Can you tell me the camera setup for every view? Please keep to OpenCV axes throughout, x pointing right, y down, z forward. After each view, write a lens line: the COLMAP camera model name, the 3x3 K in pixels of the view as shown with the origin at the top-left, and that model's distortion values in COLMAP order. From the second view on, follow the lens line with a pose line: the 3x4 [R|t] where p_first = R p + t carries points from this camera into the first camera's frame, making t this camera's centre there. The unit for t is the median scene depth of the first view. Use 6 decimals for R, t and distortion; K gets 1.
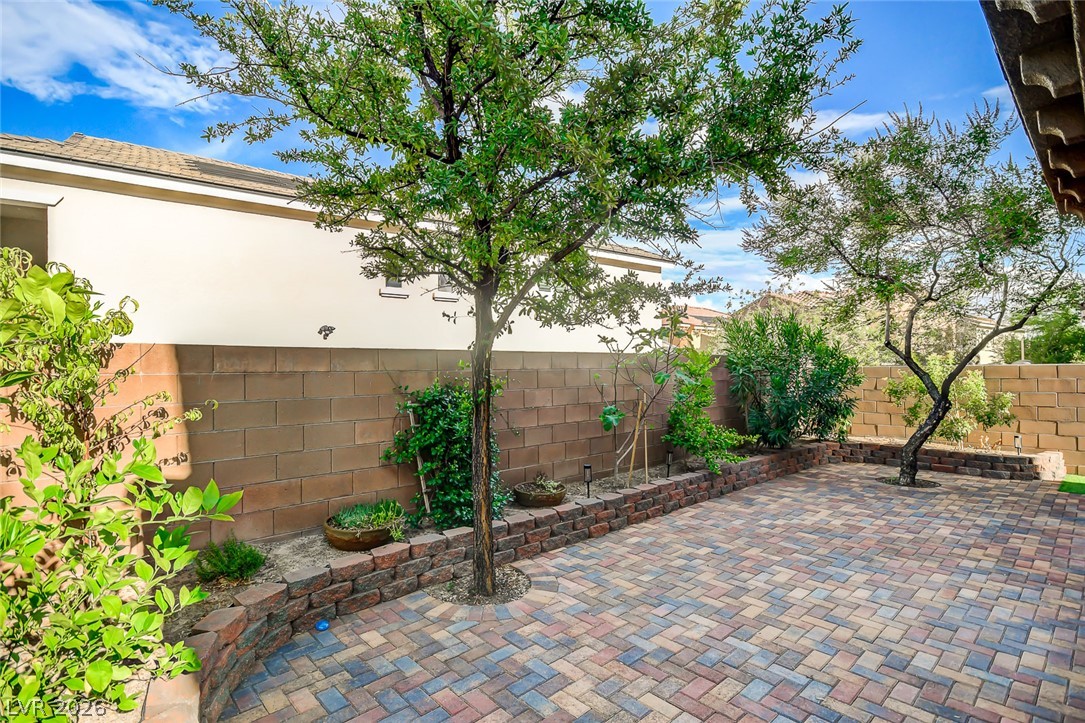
lens RADIAL K [[530.5, 0, 542.5], [0, 530.5, 361.5], [0, 0, 1]] dist [0.036139, -0.019129]
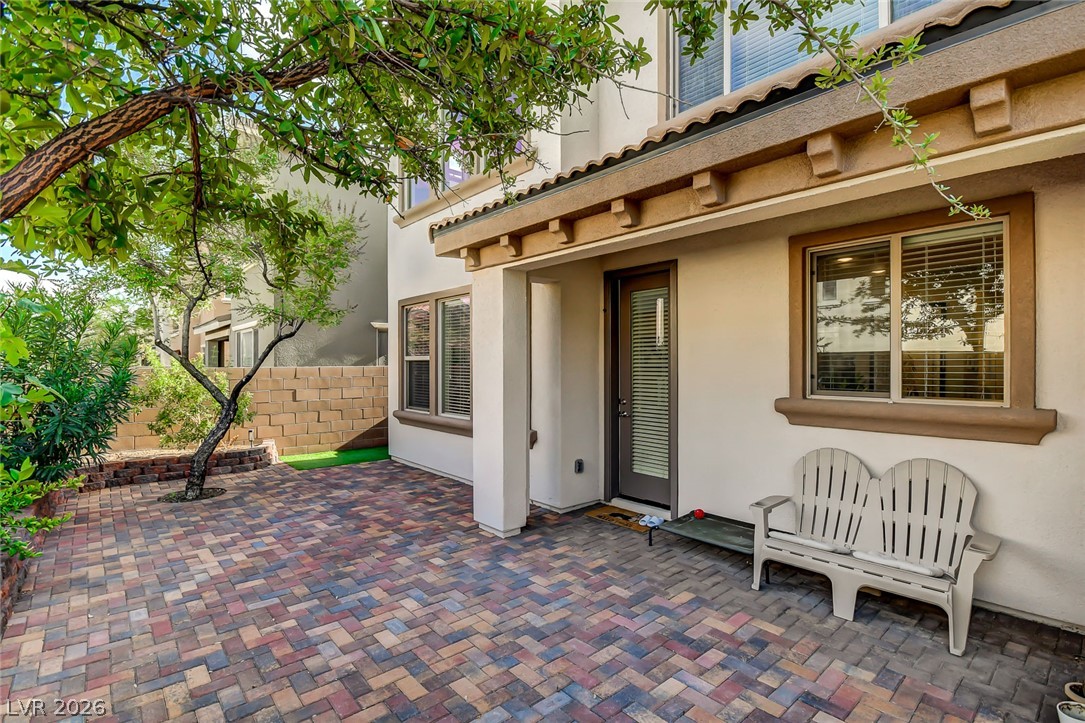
lens RADIAL K [[508.5, 0, 535.1], [0, 508.5, 360.3], [0, 0, 1]] dist [0.000034, -0.000771]
pose [[0.044924, 0.017086, 0.998844, -0.236974], [-0.011347, 0.999798, -0.016592, 0.004711], [-0.998926, -0.010588, 0.045109, 0.554781]]
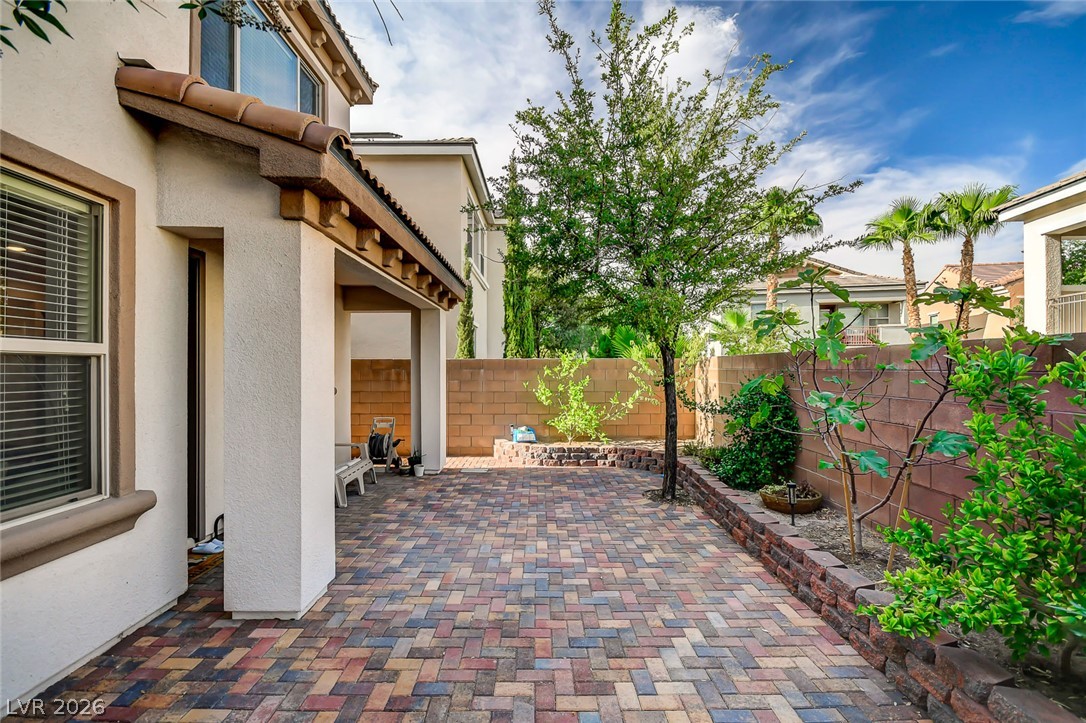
lens RADIAL K [[477.8, 0, 539.7], [0, 477.8, 369.3], [0, 0, 1]] dist [0.003800, -0.007426]
pose [[-0.684357, 0.012517, -0.729039, 0.990552], [0.017125, 0.999853, 0.001091, 0.005611], [0.728945, -0.011738, -0.684471, 1.346088]]
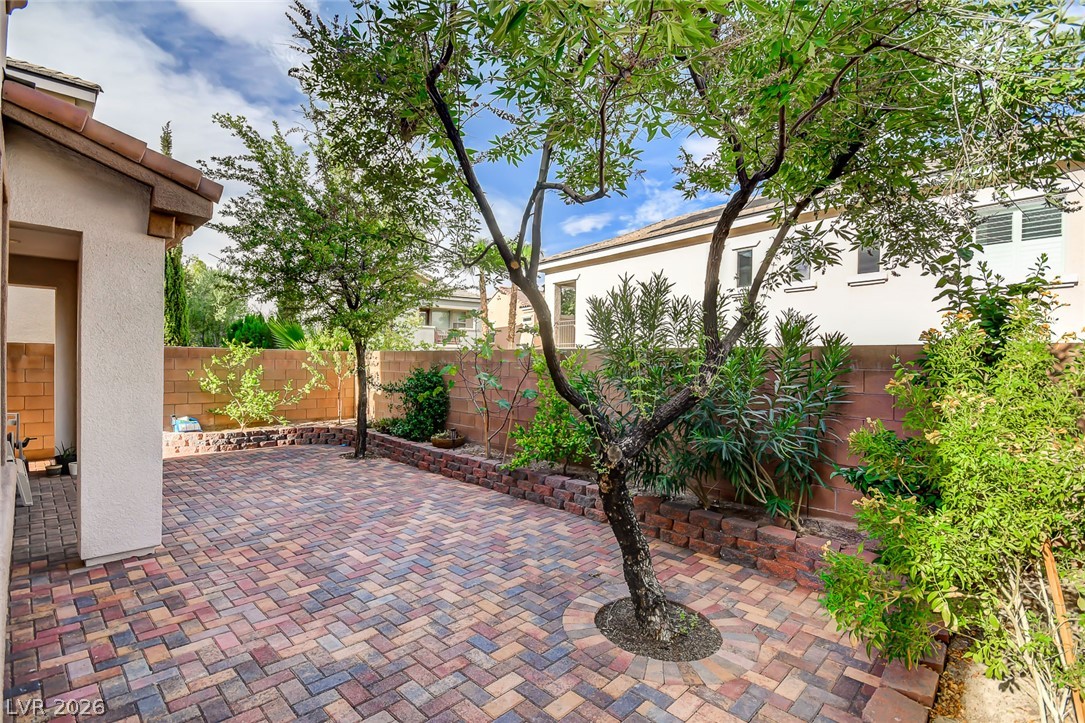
lens RADIAL K [[503.5, 0, 537.5], [0, 503.5, 367.8], [0, 0, 1]] dist [0.000418, -0.000140]
pose [[0.038423, 0.019083, -0.999079, 1.584885], [-0.004053, 0.999812, 0.018941, 0.003462], [0.999253, 0.003321, 0.038493, 1.285707]]
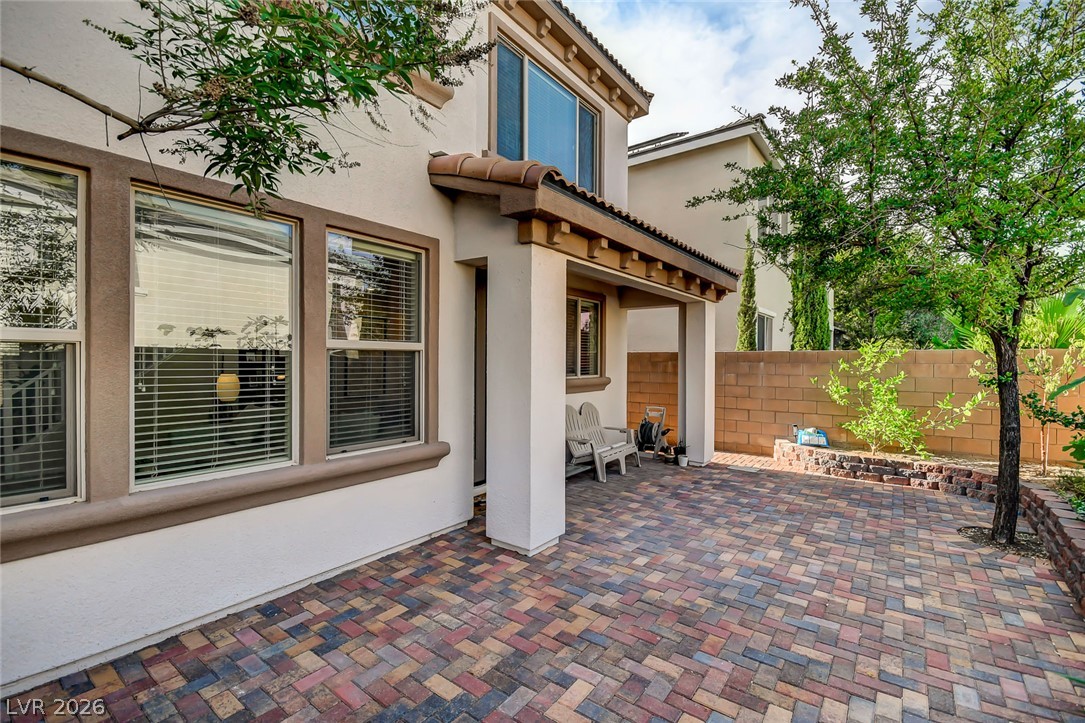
lens RADIAL K [[475.9, 0, 537.9], [0, 475.9, 364.2], [0, 0, 1]] dist [0.002633, -0.005979]
pose [[-0.986750, 0.006753, -0.162106, 0.872252], [0.007301, 0.999969, -0.002781, 0.009144], [0.162083, -0.003928, -0.986769, 1.468064]]
